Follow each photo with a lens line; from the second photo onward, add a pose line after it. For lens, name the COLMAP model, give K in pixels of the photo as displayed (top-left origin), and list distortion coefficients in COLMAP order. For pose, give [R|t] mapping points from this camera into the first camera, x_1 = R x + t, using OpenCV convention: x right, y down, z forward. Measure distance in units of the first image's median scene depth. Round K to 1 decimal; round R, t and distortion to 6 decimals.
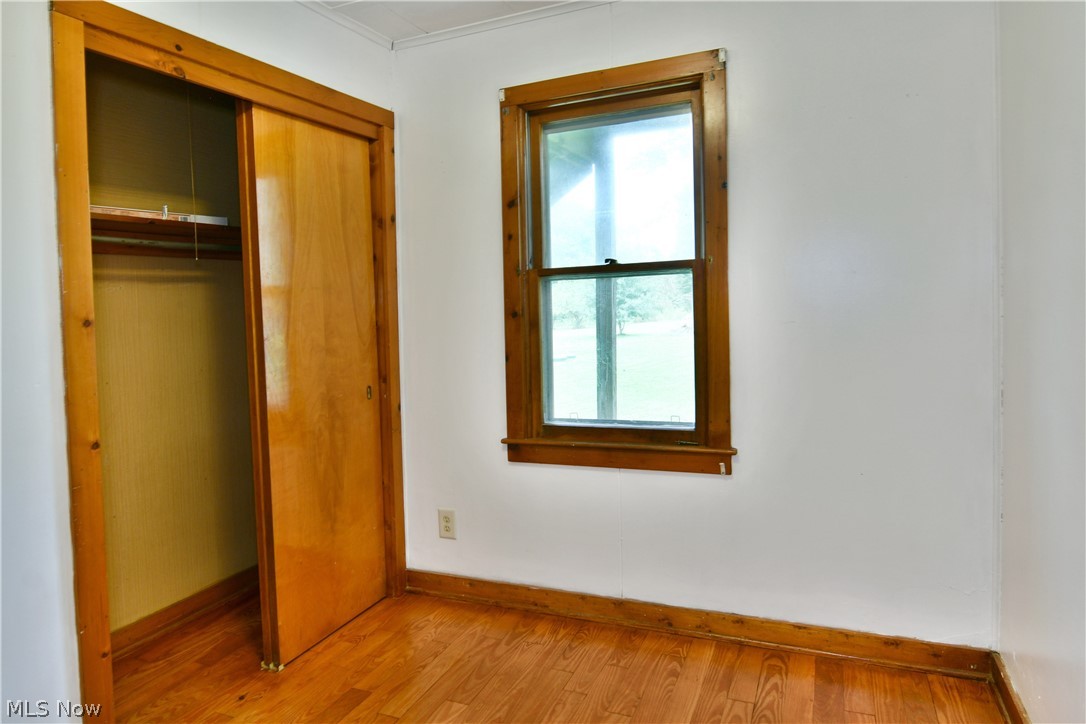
lens RADIAL K [[678.0, 0, 540.2], [0, 678.0, 351.4], [0, 0, 1]] dist [-0.006983, -0.003890]
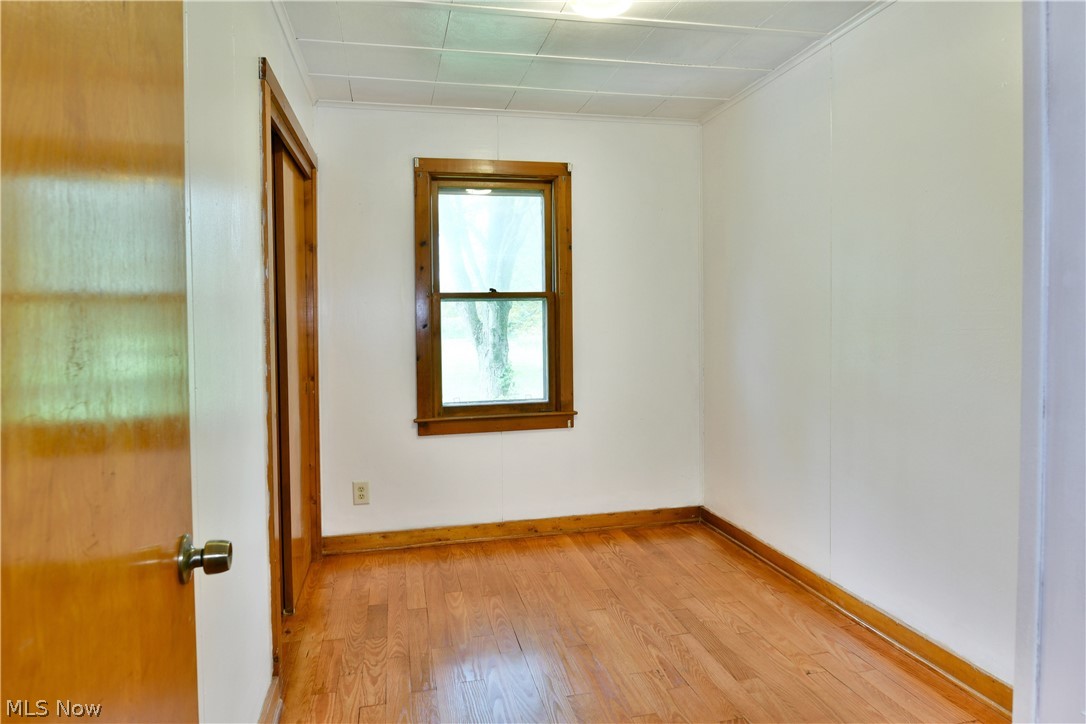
lens RADIAL K [[678.6, 0, 568.8], [0, 678.6, 363.9], [0, 0, 1]] dist [-0.005089, -0.005597]
pose [[0.793121, -0.017717, 0.608806, -0.668040], [0.025202, 0.999675, -0.003741, 0.035803], [-0.608542, 0.018310, 0.793310, -0.257764]]
